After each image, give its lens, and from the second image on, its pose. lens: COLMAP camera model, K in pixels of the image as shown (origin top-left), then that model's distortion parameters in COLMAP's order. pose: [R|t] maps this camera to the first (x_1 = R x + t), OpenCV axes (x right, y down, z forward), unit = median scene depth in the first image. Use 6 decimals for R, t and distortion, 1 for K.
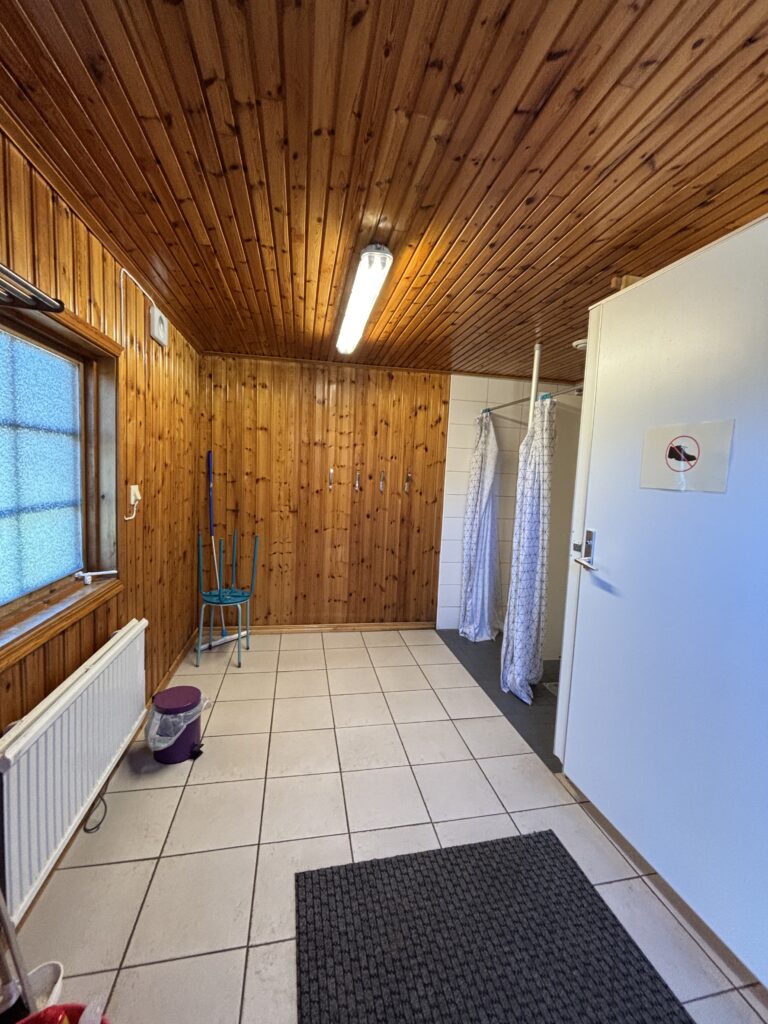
lens RADIAL K [[413.3, 0, 383.7], [0, 413.3, 507.0], [0, 0, 1]] dist [0.008195, -0.000864]
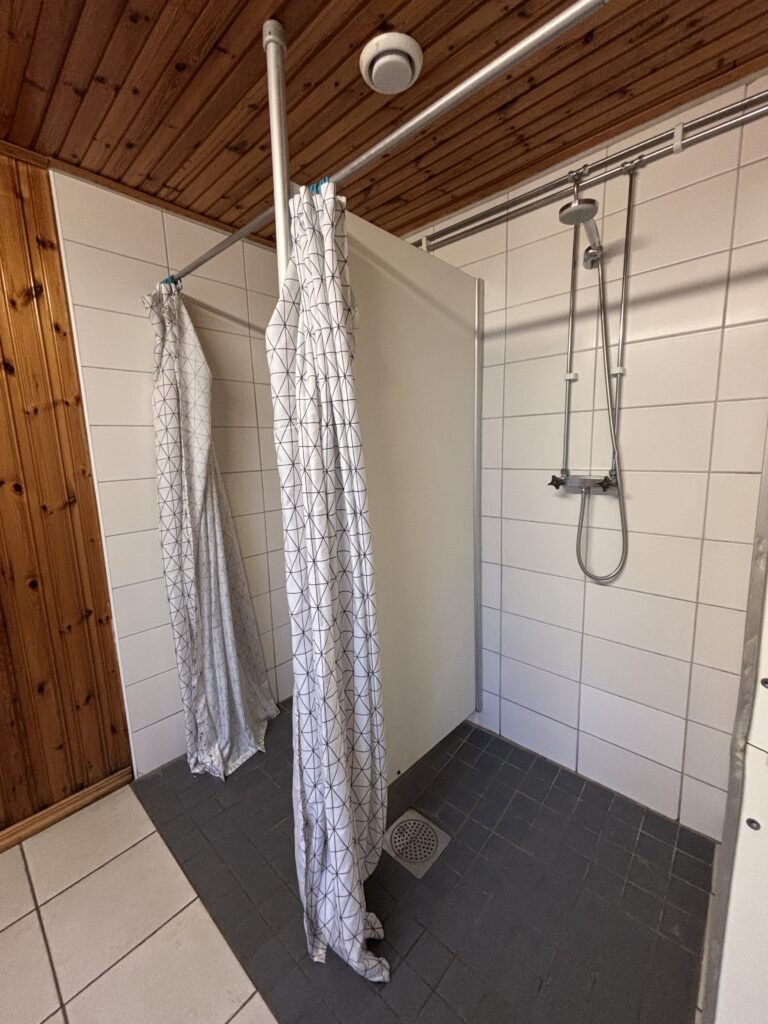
lens RADIAL K [[413.3, 0, 382.4], [0, 413.3, 509.6], [0, 0, 1]] dist [0.008195, -0.000864]
pose [[0.805792, -0.163958, 0.569049, 0.180070], [0.117206, 0.986056, 0.118141, -0.025170], [-0.580484, -0.028502, 0.813773, 0.640458]]
